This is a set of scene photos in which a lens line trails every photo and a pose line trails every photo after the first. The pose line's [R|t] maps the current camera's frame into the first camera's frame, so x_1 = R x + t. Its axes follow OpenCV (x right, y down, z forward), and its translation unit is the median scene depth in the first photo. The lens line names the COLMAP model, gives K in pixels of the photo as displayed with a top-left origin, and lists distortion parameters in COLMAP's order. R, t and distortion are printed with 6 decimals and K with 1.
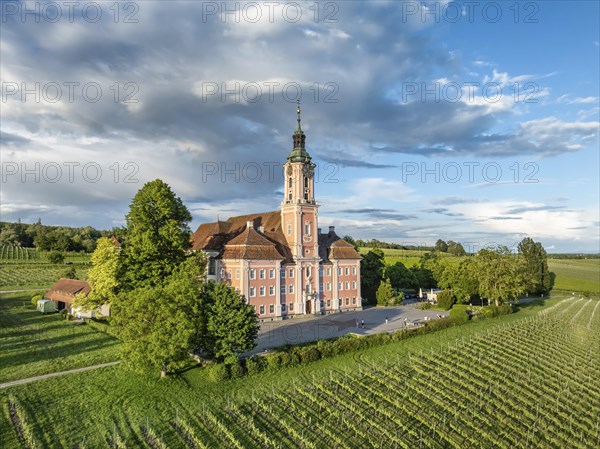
lens RADIAL K [[412.4, 0, 300.2], [0, 412.4, 227.2], [0, 0, 1]] dist [-0.030688, -0.005194]
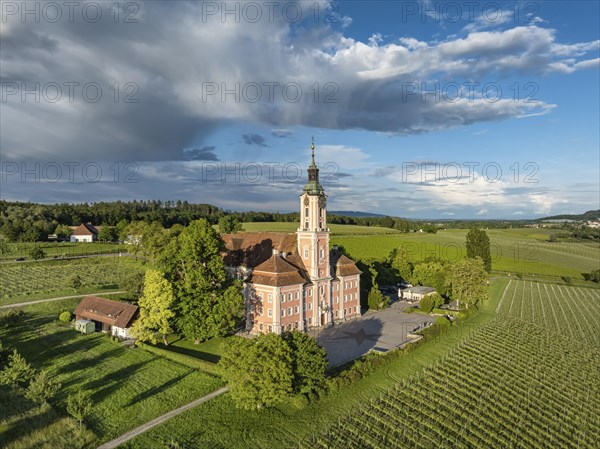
lens RADIAL K [[412.4, 0, 299.6], [0, 412.4, 225.7], [0, 0, 1]] dist [-0.030688, -0.005194]
pose [[0.990137, -0.000091, 0.140104, -0.209959], [-0.011306, 0.996686, 0.080551, -0.167914], [-0.139647, -0.081341, 0.986855, -0.133780]]
